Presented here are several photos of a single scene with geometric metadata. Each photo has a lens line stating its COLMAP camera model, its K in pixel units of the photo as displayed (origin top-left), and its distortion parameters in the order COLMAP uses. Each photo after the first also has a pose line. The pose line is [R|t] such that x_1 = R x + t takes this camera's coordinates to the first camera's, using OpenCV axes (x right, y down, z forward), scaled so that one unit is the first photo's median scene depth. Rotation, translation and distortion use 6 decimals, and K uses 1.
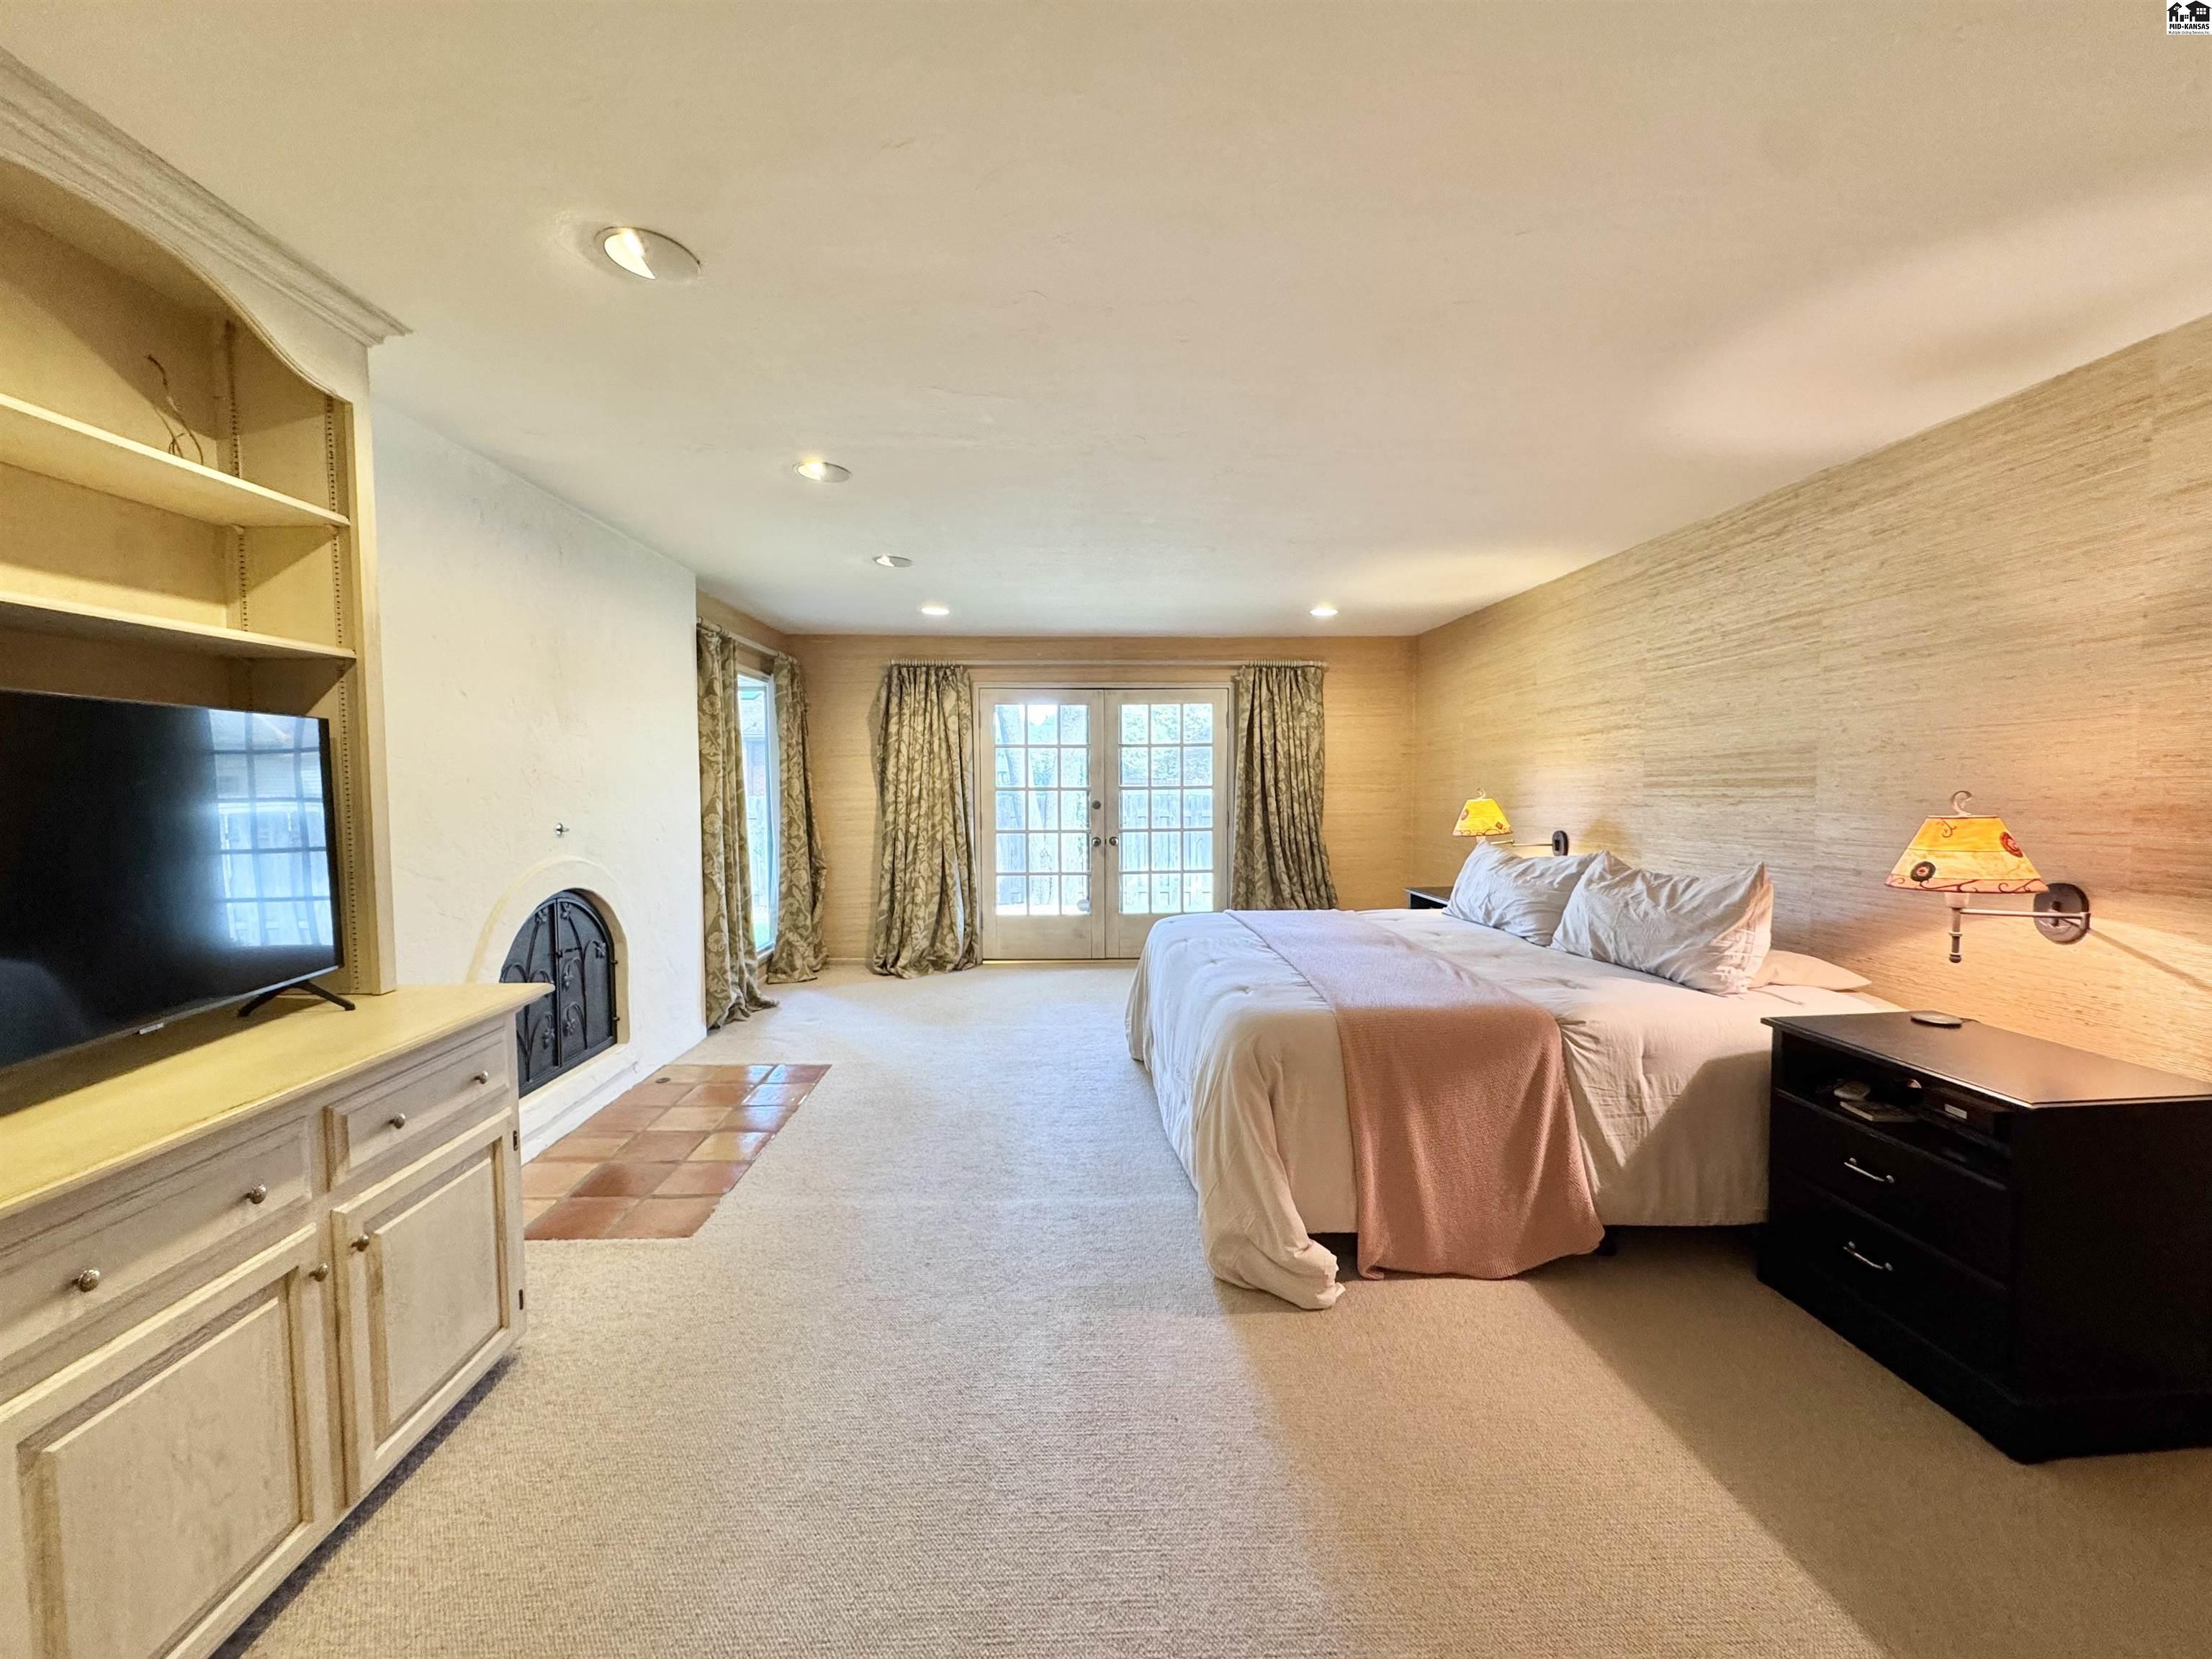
lens RADIAL K [[881.4, 0, 1101.9], [0, 881.4, 824.0], [0, 0, 1]] dist [-0.003963, -0.000422]
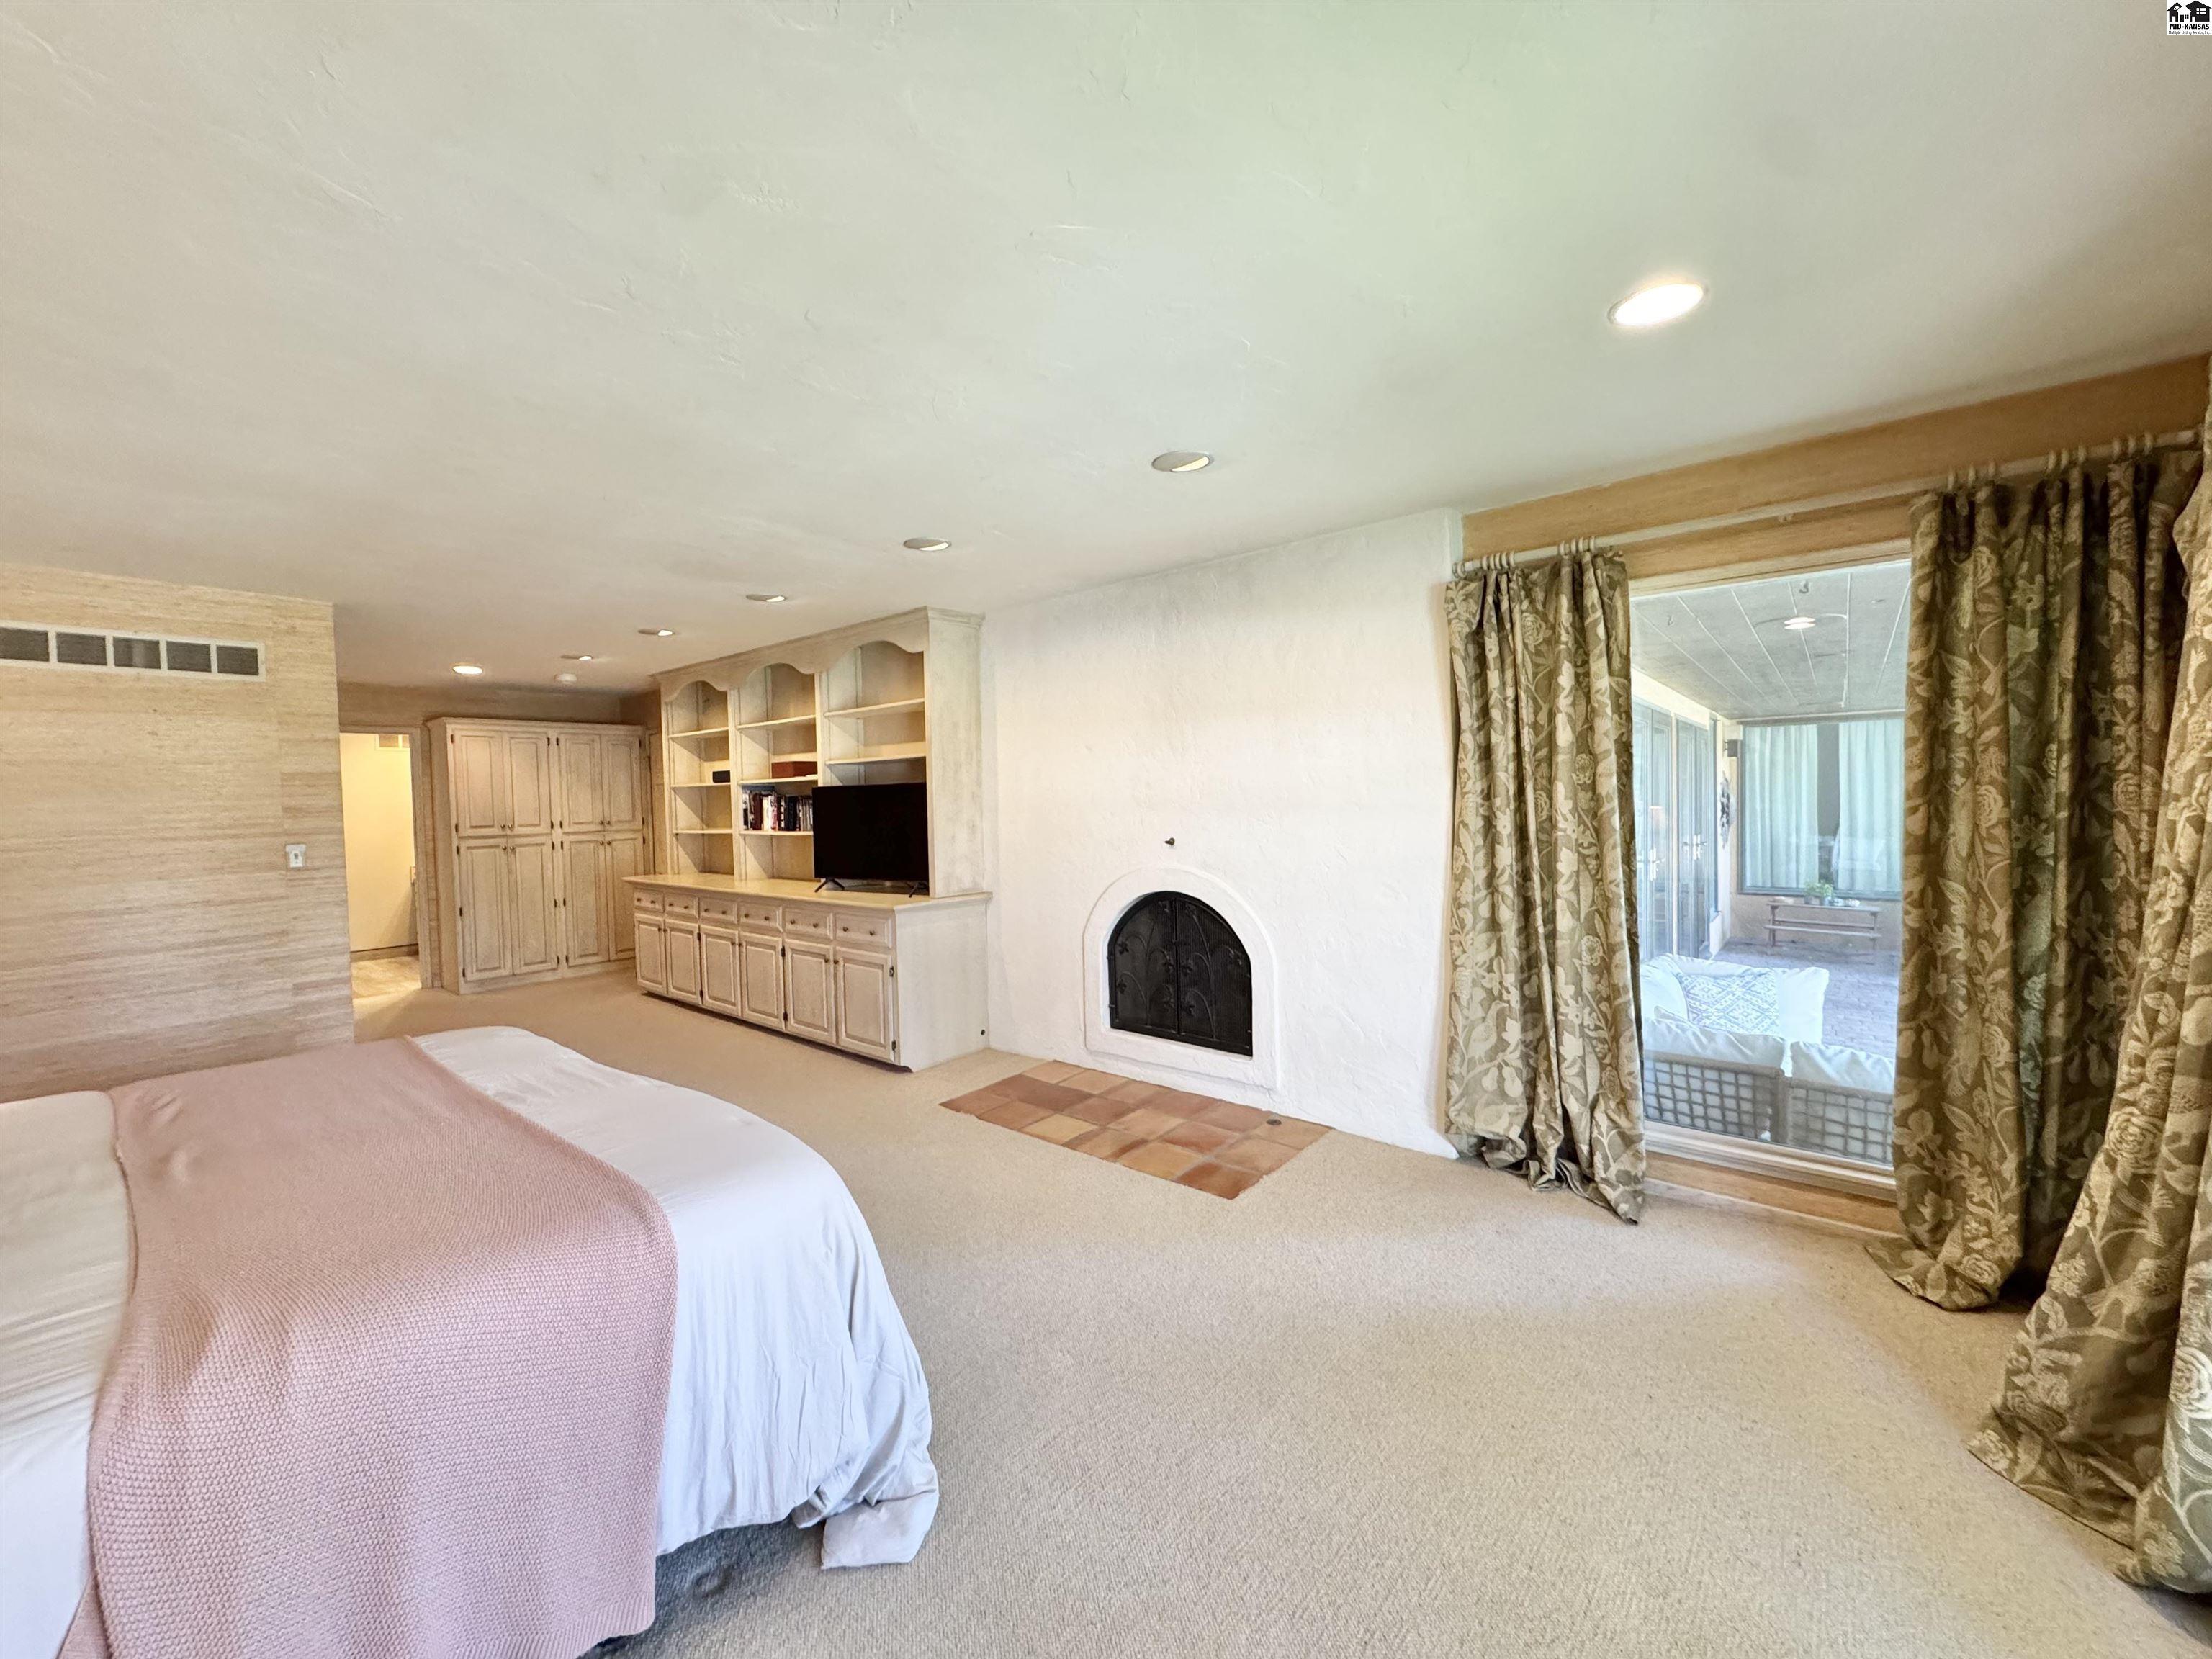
lens RADIAL K [[881.4, 0, 1105.8], [0, 881.4, 825.6], [0, 0, 1]] dist [-0.003963, -0.000422]
pose [[-0.683602, 0.045380, -0.728443, 0.366837], [-0.008277, 0.997519, 0.069911, -0.109349], [0.729808, 0.053821, -0.681530, 1.897271]]
